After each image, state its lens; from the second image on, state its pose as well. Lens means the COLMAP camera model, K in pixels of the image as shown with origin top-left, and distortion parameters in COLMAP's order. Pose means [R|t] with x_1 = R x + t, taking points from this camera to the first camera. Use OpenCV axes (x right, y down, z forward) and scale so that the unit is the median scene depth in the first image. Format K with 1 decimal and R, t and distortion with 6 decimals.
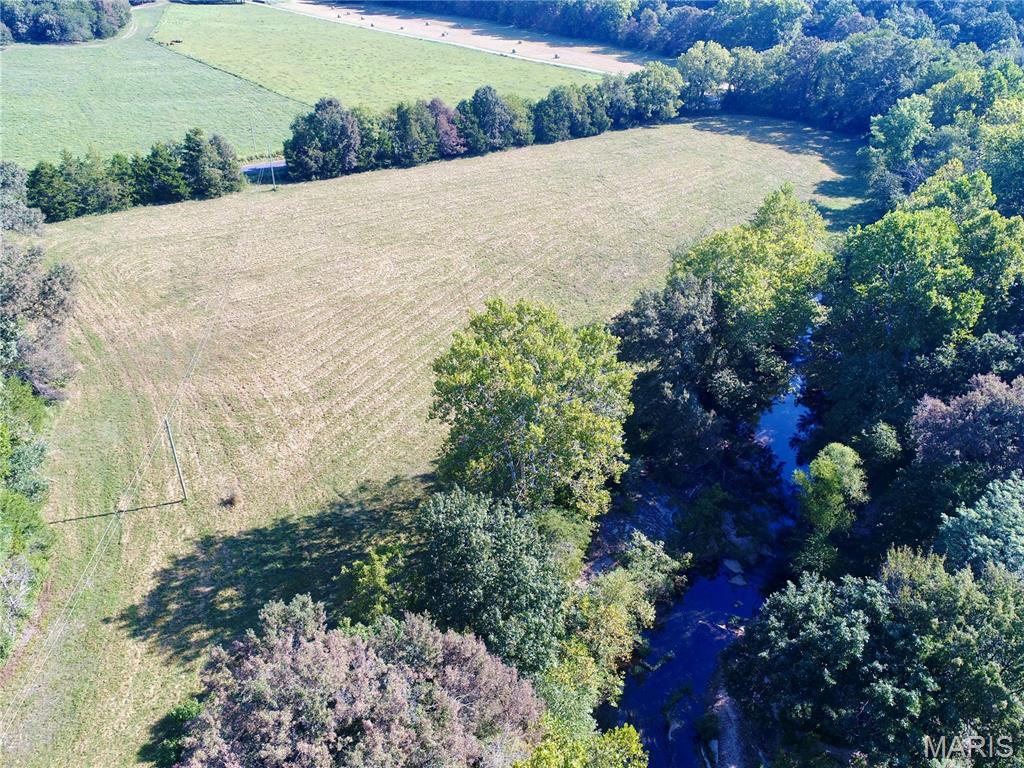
lens RADIAL K [[769.4, 0, 512.0], [0, 769.4, 384.0], [0, 0, 1]] dist [0.002044, -0.001345]
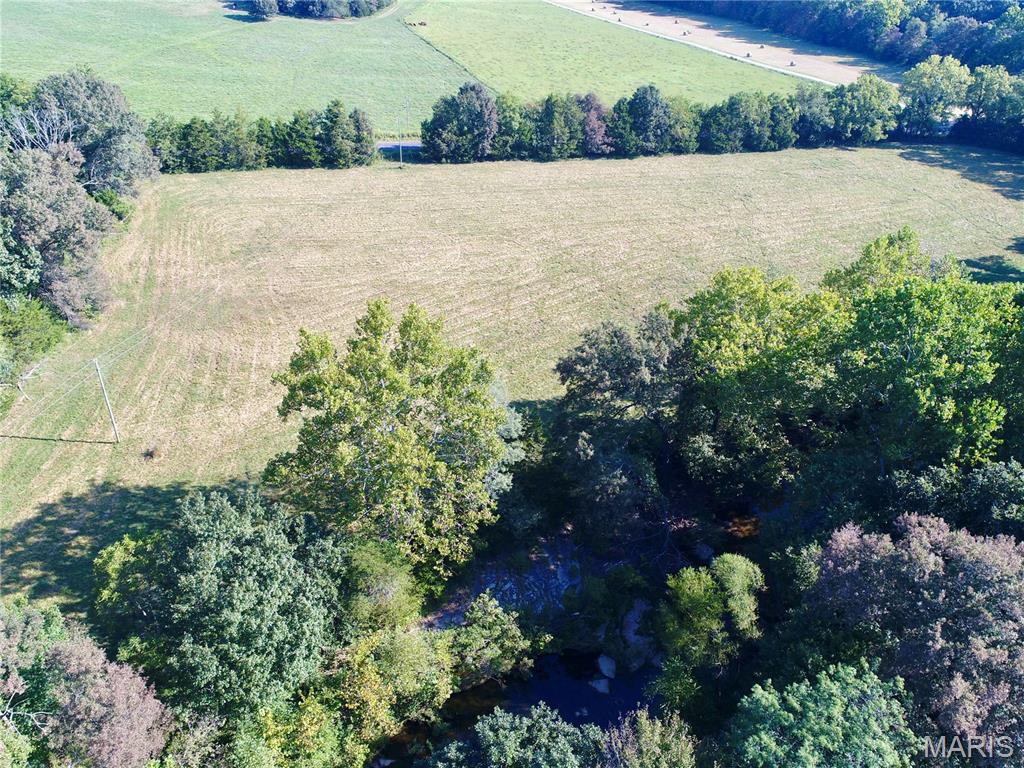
lens RADIAL K [[769.4, 0, 512.0], [0, 769.4, 384.0], [0, 0, 1]] dist [0.002044, -0.001345]
pose [[0.933677, 0.197412, -0.298790, 0.176904], [-0.197373, 0.979850, 0.030629, -0.031062], [0.298815, 0.030375, 0.953827, 0.079805]]
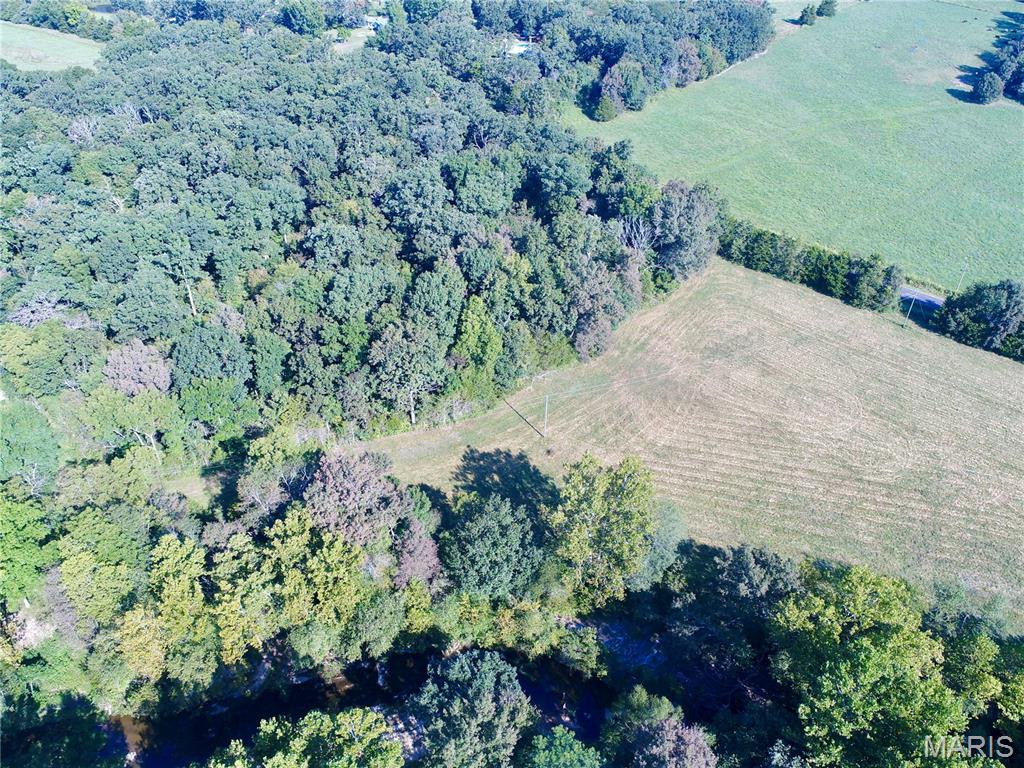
lens RADIAL K [[769.4, 0, 512.0], [0, 769.4, 384.0], [0, 0, 1]] dist [0.002044, -0.001345]
pose [[0.259315, 0.569121, -0.780293, 0.461791], [-0.520843, 0.762782, 0.383257, -0.304866], [0.813313, 0.307025, 0.494224, -0.020265]]
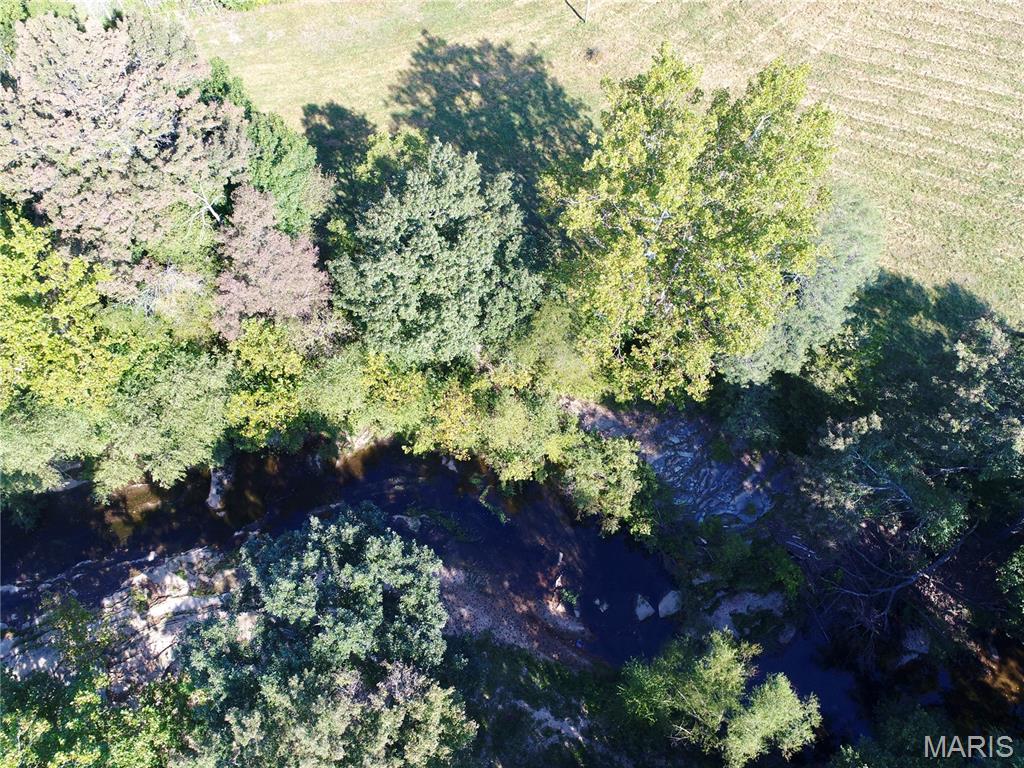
lens RADIAL K [[769.4, 0, 512.0], [0, 769.4, 384.0], [0, 0, 1]] dist [0.002044, -0.001345]
pose [[0.167839, 0.880278, -0.443780, 0.186332], [-0.523315, 0.461059, 0.716635, -0.136200], [0.835447, 0.111958, 0.538046, 0.218532]]
